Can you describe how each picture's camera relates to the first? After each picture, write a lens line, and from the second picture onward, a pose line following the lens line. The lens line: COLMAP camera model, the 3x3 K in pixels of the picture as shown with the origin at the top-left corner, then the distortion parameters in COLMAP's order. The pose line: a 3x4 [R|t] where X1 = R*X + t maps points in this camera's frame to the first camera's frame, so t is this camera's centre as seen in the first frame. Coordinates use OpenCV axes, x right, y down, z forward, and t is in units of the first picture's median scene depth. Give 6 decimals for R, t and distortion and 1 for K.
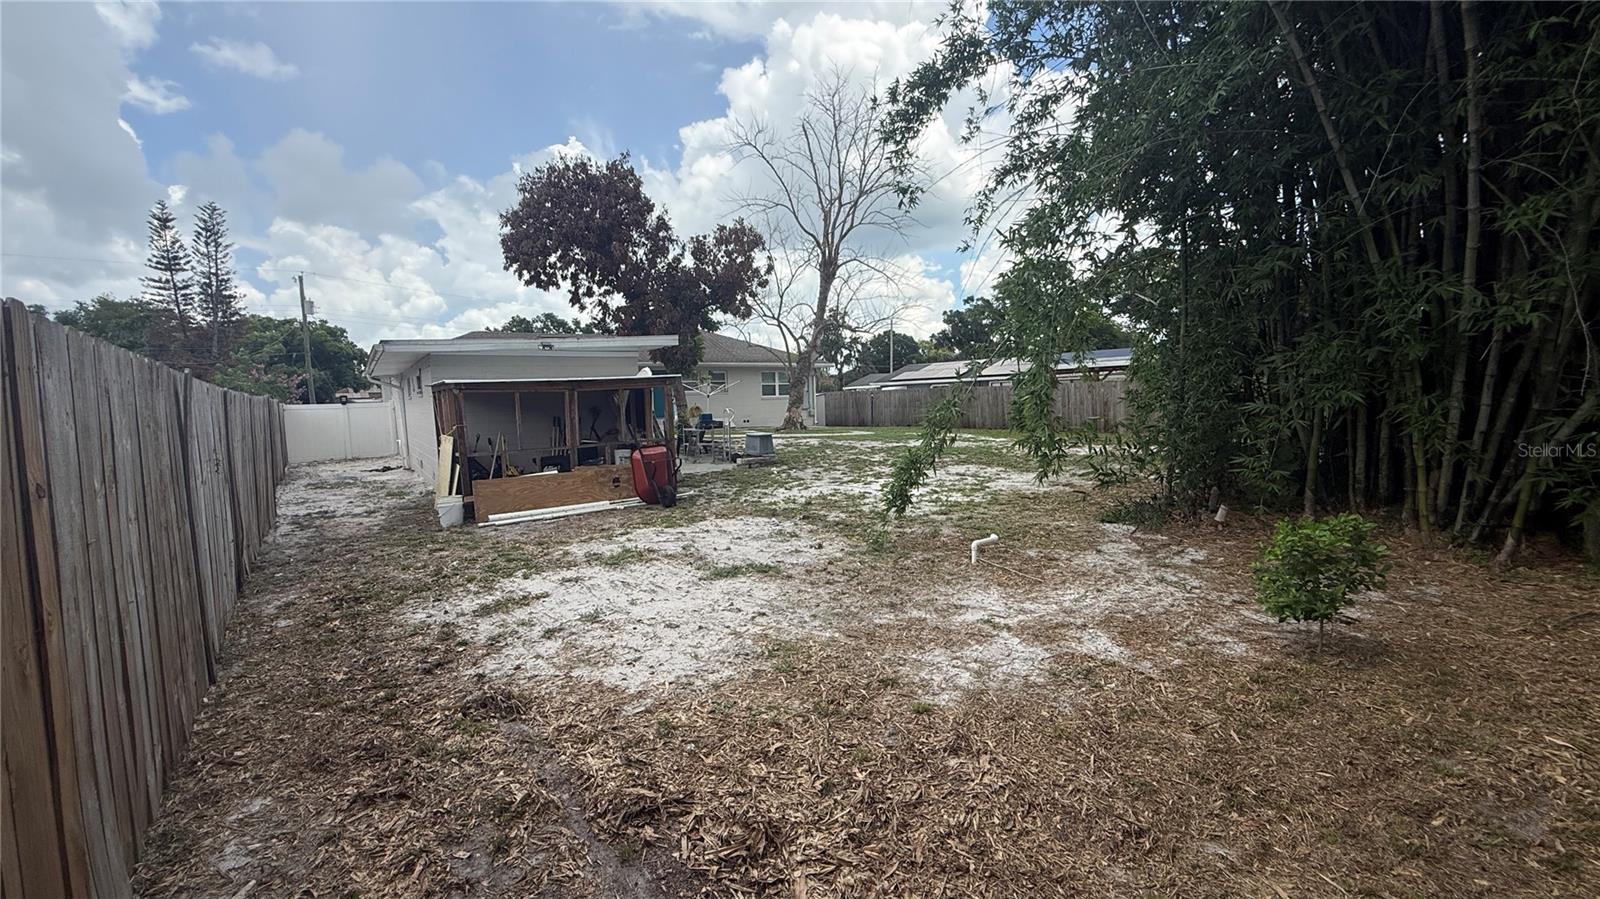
lens RADIAL K [[637.3, 0, 798.2], [0, 637.3, 443.0], [0, 0, 1]] dist [-0.000350, 0.000519]
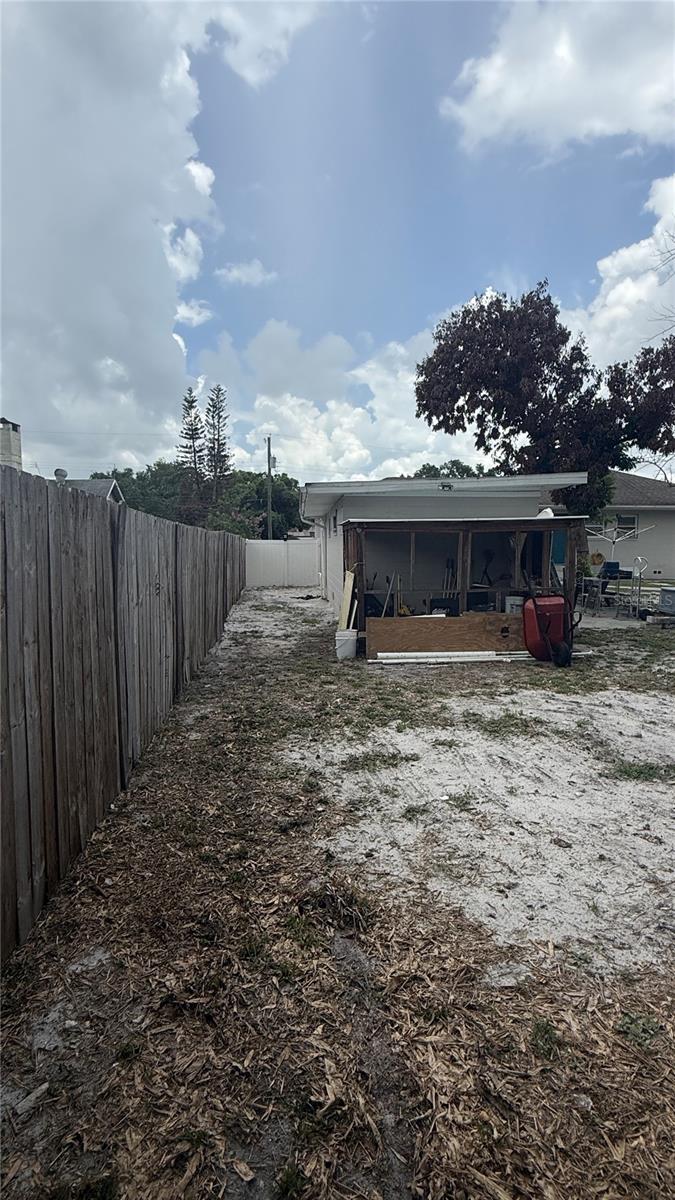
lens RADIAL K [[575.2, 0, 348.6], [0, 575.2, 605.8], [0, 0, 1]] dist [0.001941, 0.000081]
pose [[0.850441, 0.084862, -0.519180, -0.045597], [-0.065146, 0.996295, 0.056137, -0.008166], [0.522021, -0.013919, 0.852819, 0.161579]]
